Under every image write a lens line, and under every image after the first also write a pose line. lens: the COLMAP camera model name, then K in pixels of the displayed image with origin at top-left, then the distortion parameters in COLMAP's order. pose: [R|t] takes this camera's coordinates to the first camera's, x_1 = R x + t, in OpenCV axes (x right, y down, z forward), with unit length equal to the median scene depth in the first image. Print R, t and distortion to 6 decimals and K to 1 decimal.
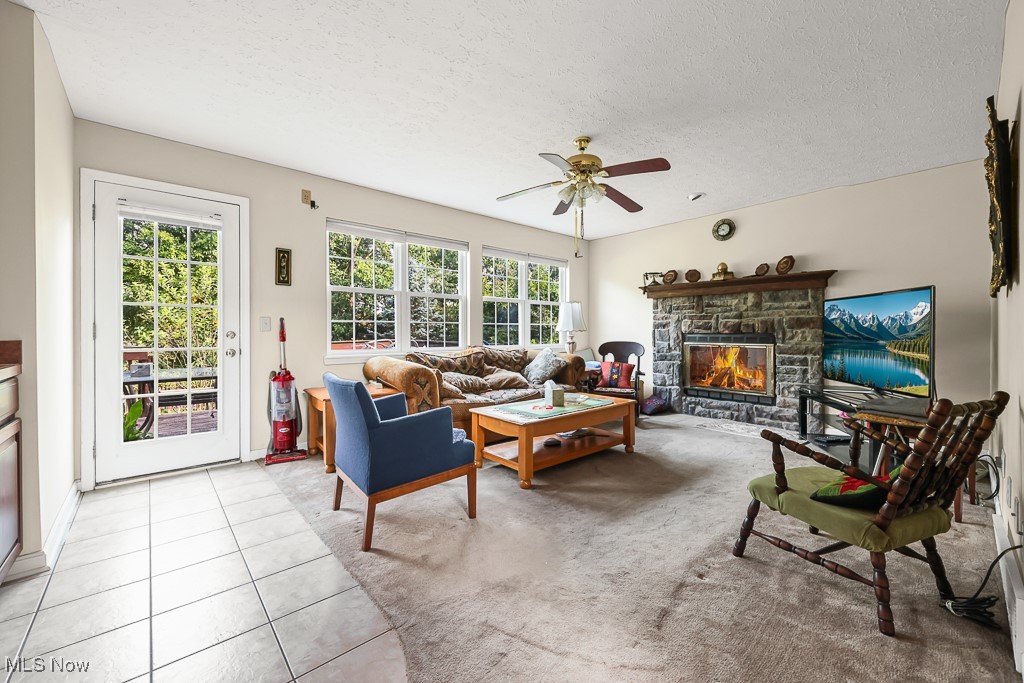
lens RADIAL K [[410.0, 0, 504.7], [0, 410.0, 332.4], [0, 0, 1]] dist [0.001706, -0.000367]
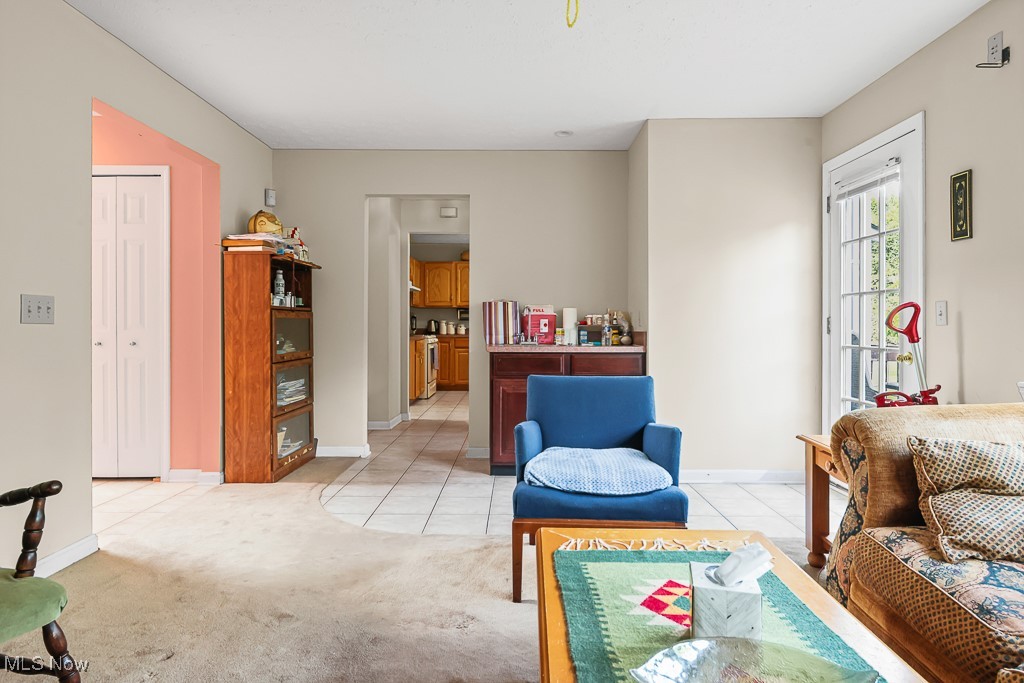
lens RADIAL K [[578.9, 0, 509.1], [0, 578.9, 323.4], [0, 0, 1]] dist [0.002392, -0.002221]
pose [[-0.668731, 0.001884, -0.743502, 0.337359], [-0.003483, 0.999978, 0.005667, -0.006750], [0.743496, 0.006379, -0.668710, 0.853651]]
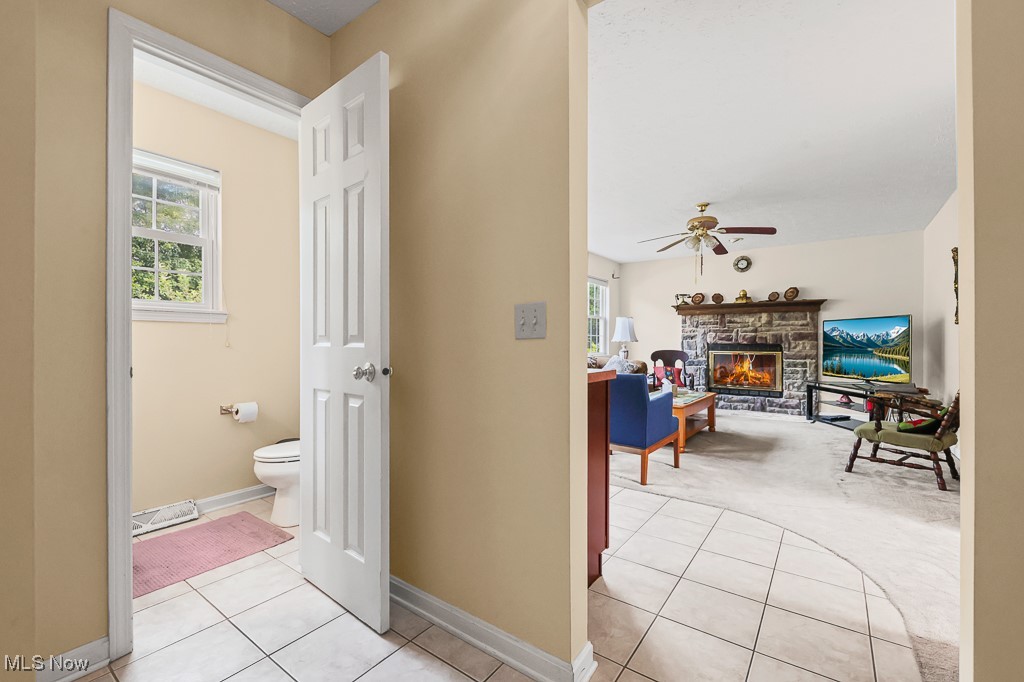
lens RADIAL K [[445.3, 0, 514.3], [0, 445.3, 337.5], [0, 0, 1]] dist [0.017279, 0.000065]
pose [[0.972008, 0.007968, 0.234814, -0.535107], [-0.005019, 0.999901, -0.013152, 0.004825], [-0.234896, 0.011605, 0.971951, -0.221150]]
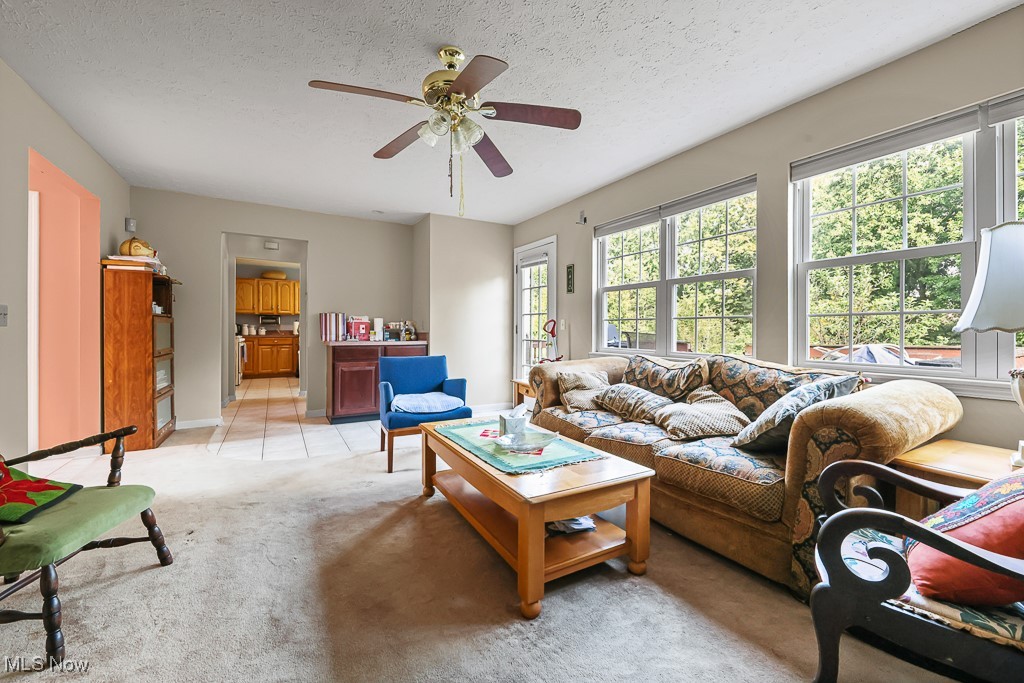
lens RADIAL K [[410.0, 0, 515.7], [0, 410.0, 327.9], [0, 0, 1]] dist [0.001706, -0.000367]
pose [[-0.180971, 0.001474, -0.983487, 0.589358], [-0.011303, 0.999930, 0.003578, -0.009080], [0.983424, 0.011763, -0.180942, 0.851564]]
